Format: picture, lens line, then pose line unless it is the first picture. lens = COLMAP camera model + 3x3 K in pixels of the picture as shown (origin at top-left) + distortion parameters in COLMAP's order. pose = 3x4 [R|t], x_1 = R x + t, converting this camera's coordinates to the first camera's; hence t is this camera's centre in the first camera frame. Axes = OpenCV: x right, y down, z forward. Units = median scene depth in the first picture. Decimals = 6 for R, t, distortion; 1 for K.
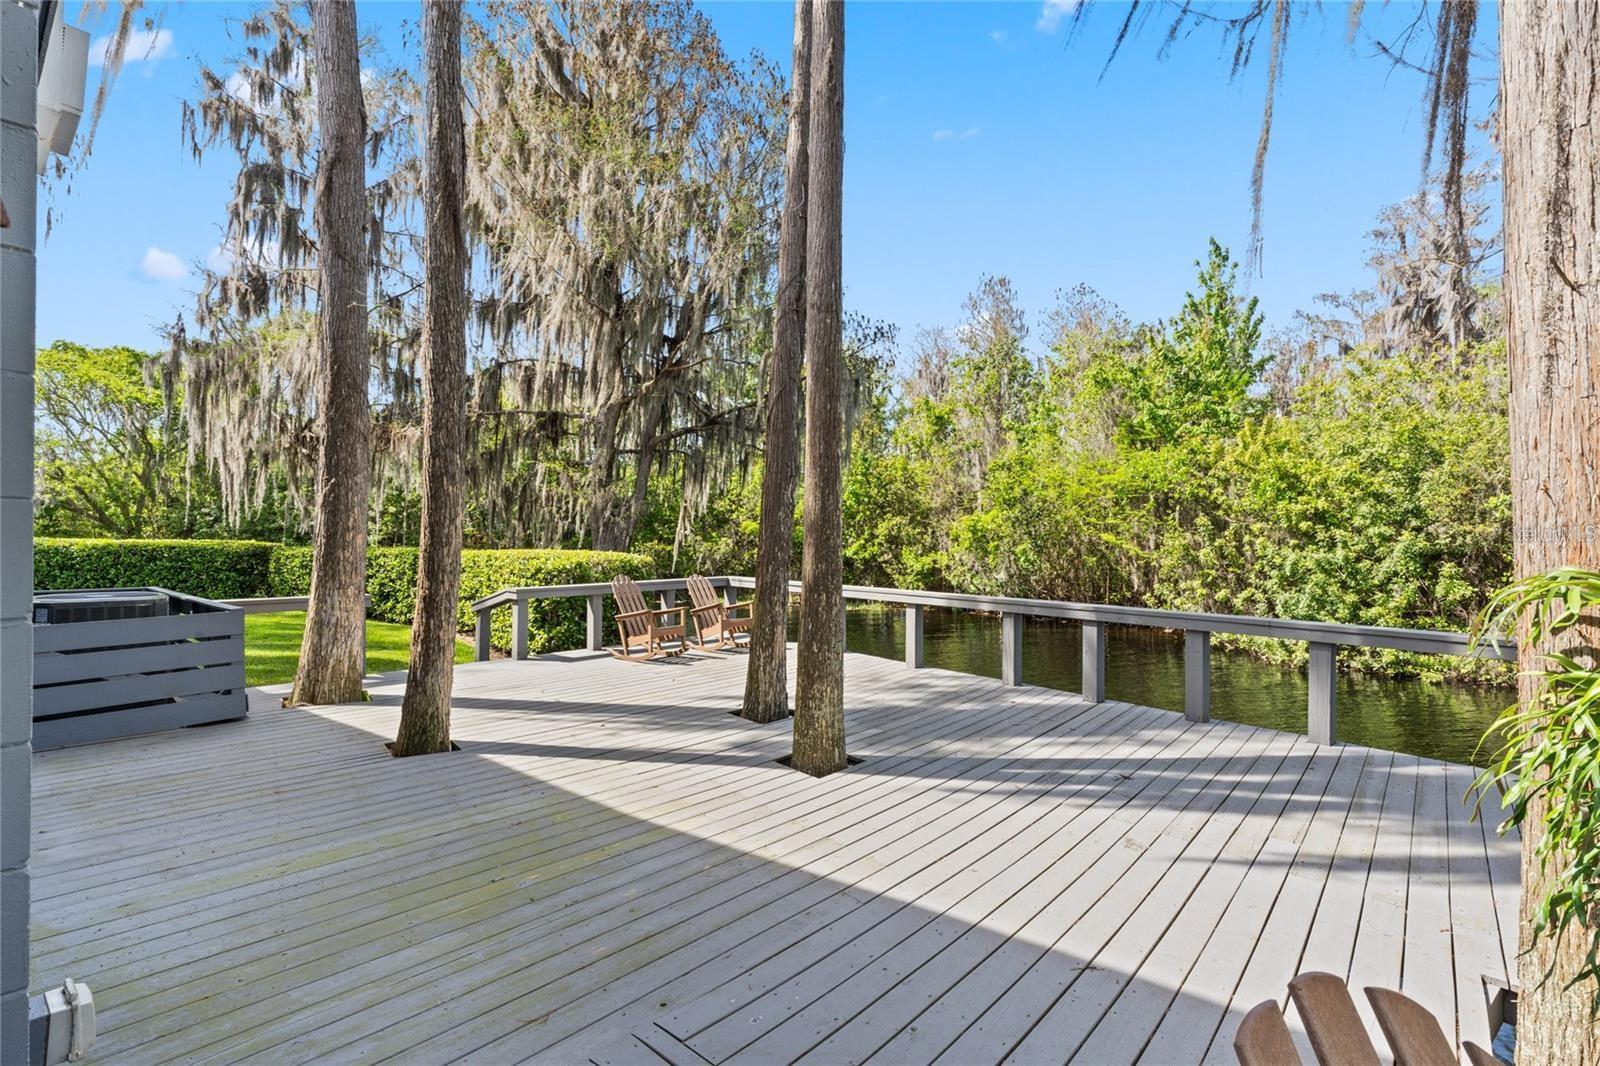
lens RADIAL K [[738.2, 0, 800.0], [0, 738.2, 533.0], [0, 0, 1]] dist [0.013753, 0.000047]
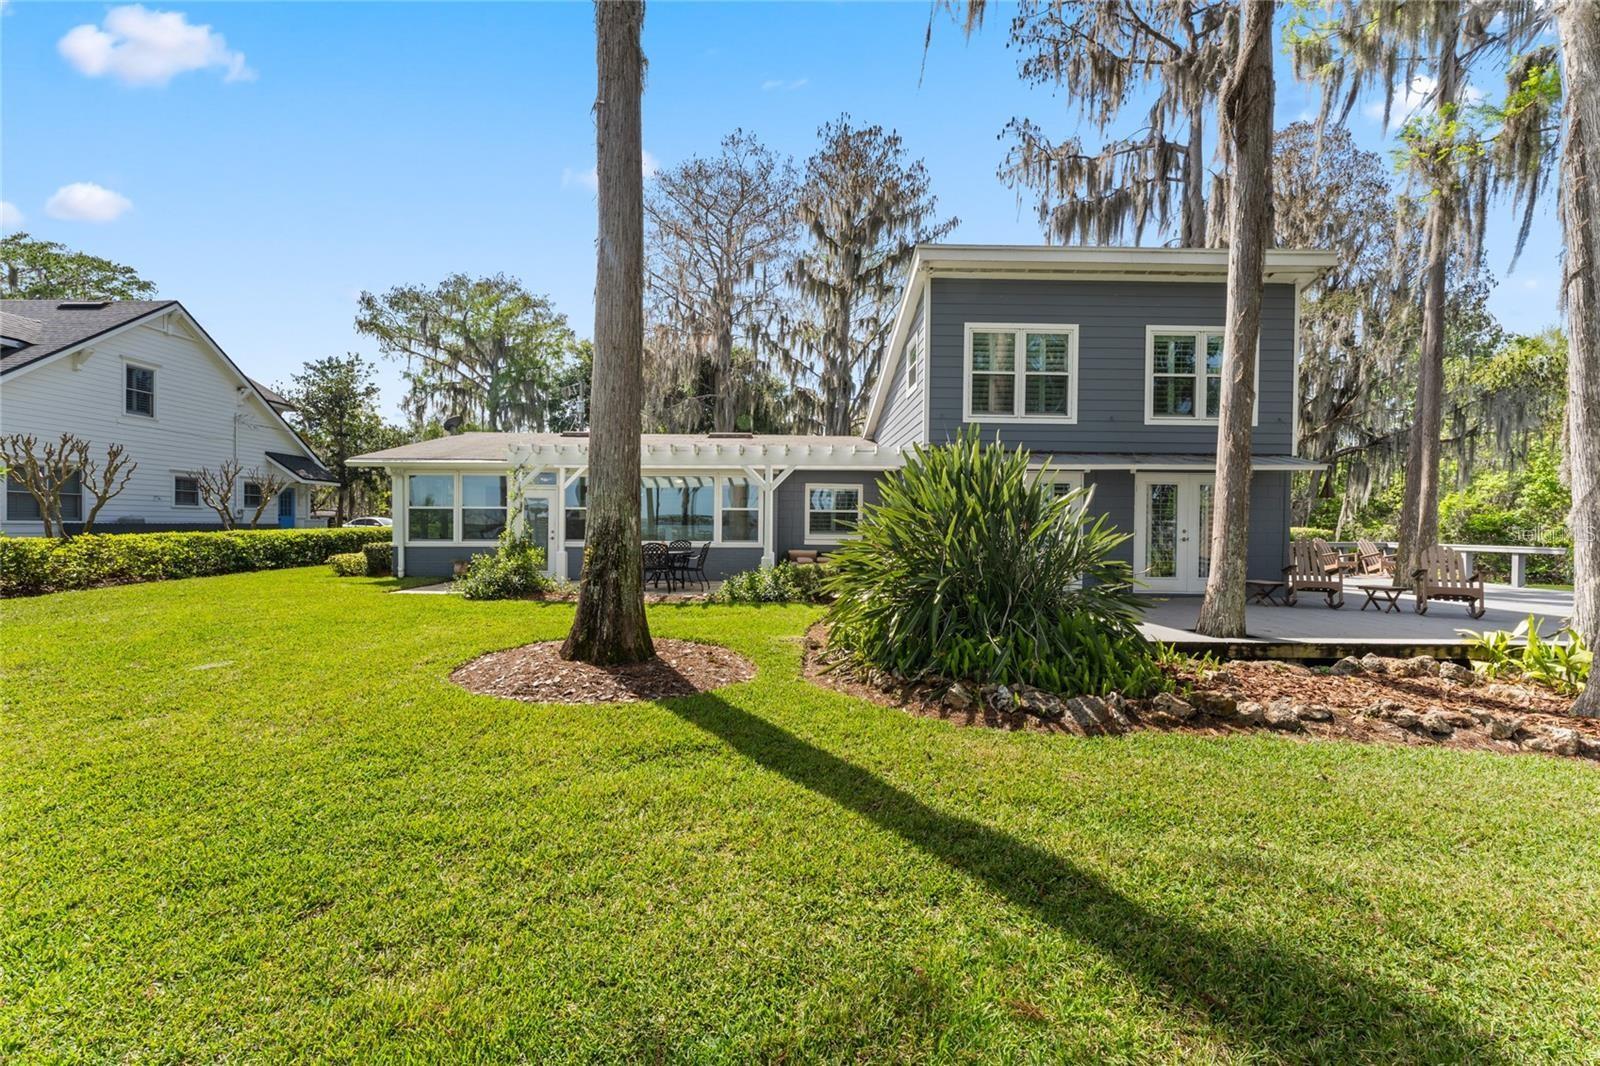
lens RADIAL K [[644.1, 0, 800.0], [0, 644.1, 533.0], [0, 0, 1]] dist [-0.001260, -0.000092]
pose [[0.663927, 0.009928, -0.747732, 0.060914], [-0.000572, 0.999918, 0.012769, 0.009401], [0.747798, -0.008049, 0.663878, -0.535742]]
